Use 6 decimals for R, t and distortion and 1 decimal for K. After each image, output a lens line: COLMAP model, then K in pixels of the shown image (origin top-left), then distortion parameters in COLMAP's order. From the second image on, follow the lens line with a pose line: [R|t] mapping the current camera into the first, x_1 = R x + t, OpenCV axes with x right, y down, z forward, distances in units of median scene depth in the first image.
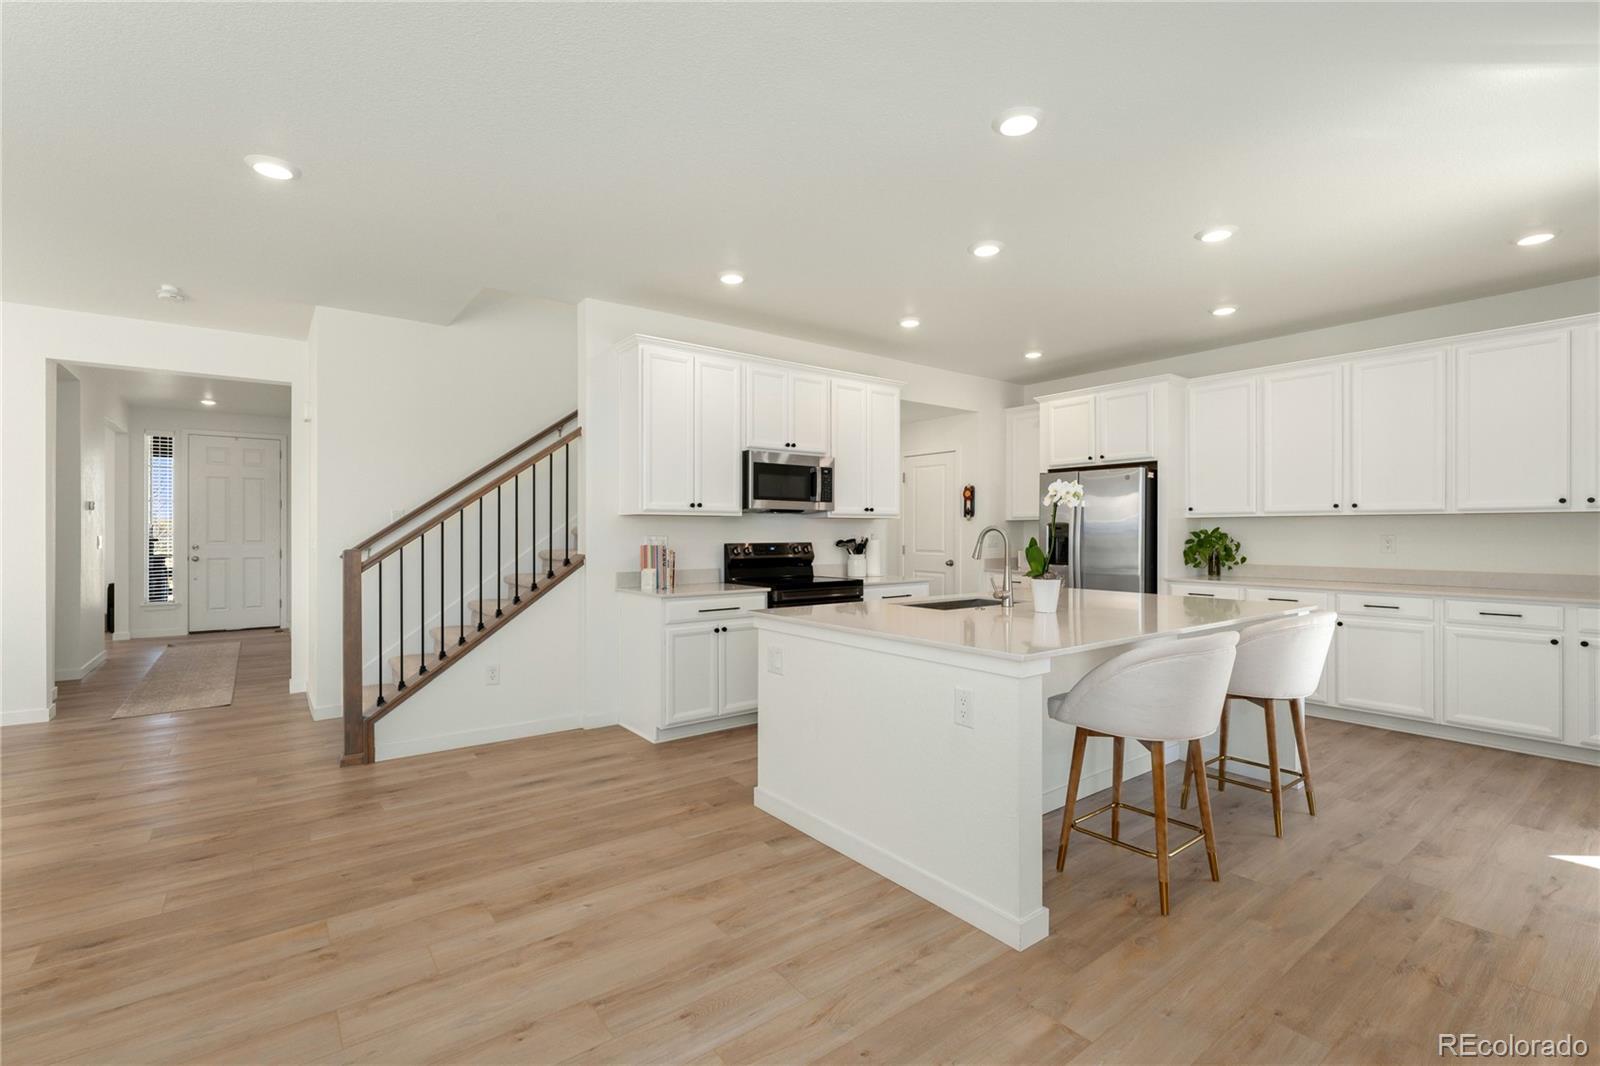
lens RADIAL K [[698.8, 0, 796.3], [0, 698.8, 533.5], [0, 0, 1]] dist [0.001857, -0.000219]
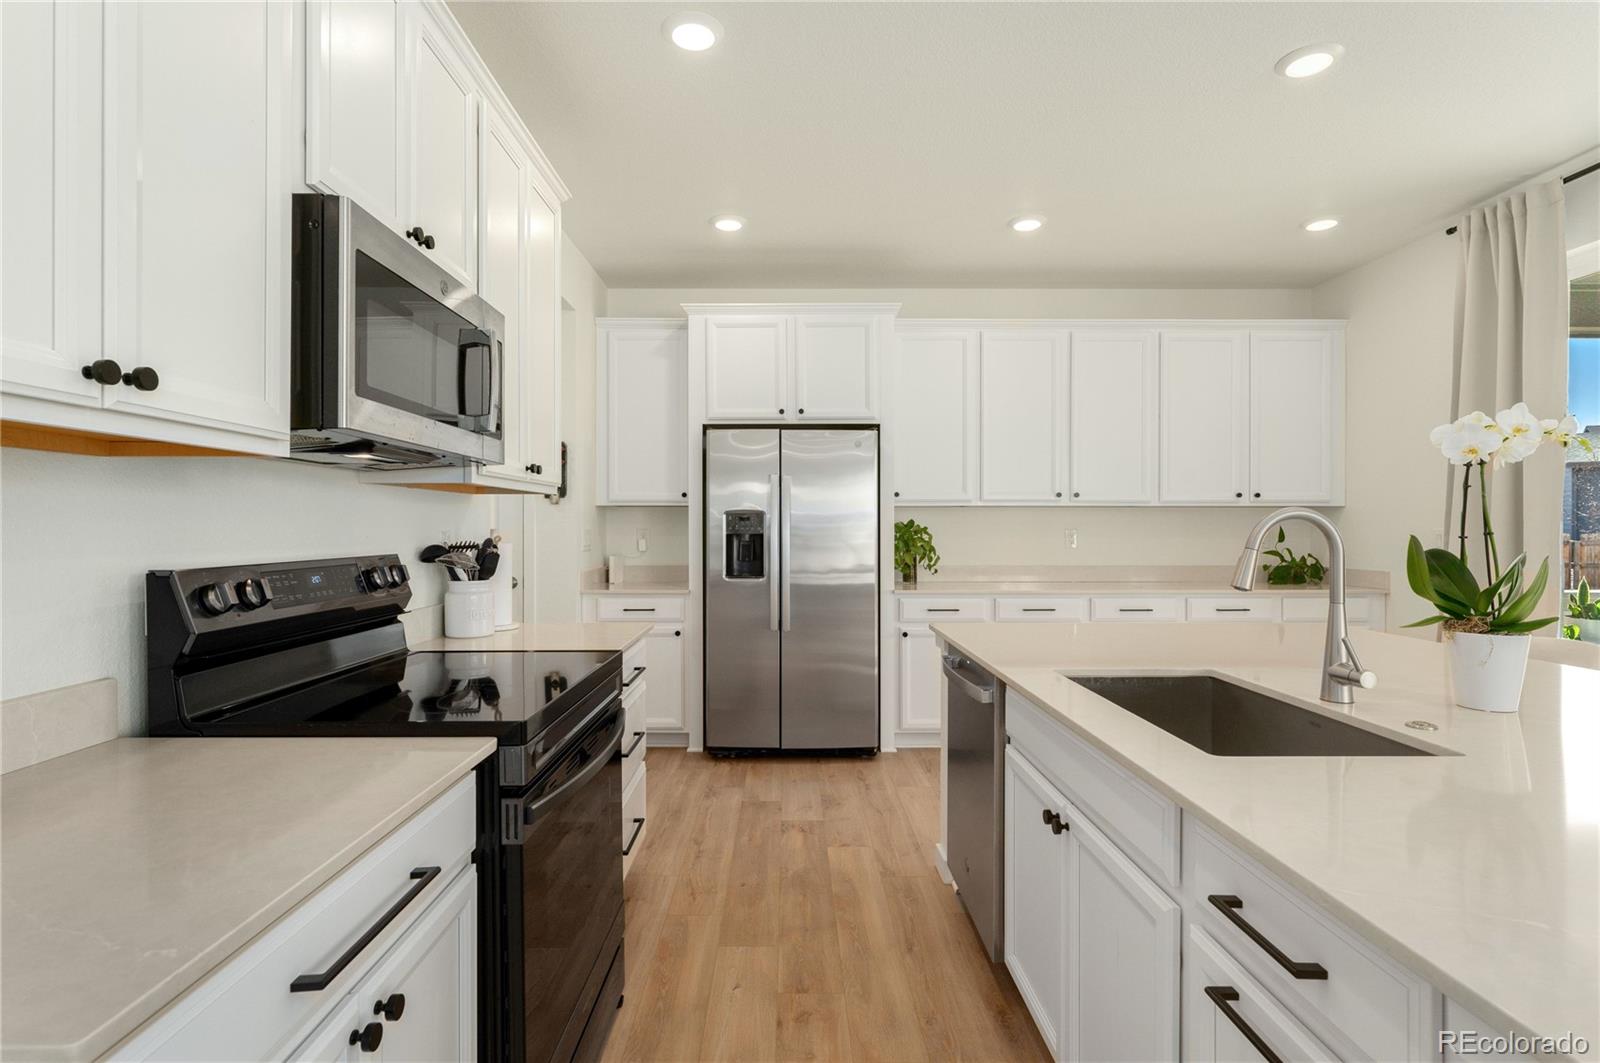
lens RADIAL K [[790.4, 0, 805.4], [0, 790.4, 520.9], [0, 0, 1]] dist [-0.004837, -0.000730]
pose [[0.614527, 0.005505, 0.788877, -0.164671], [0.001874, 0.999963, -0.008438, -0.000274], [-0.788894, 0.006664, 0.614494, 0.616236]]
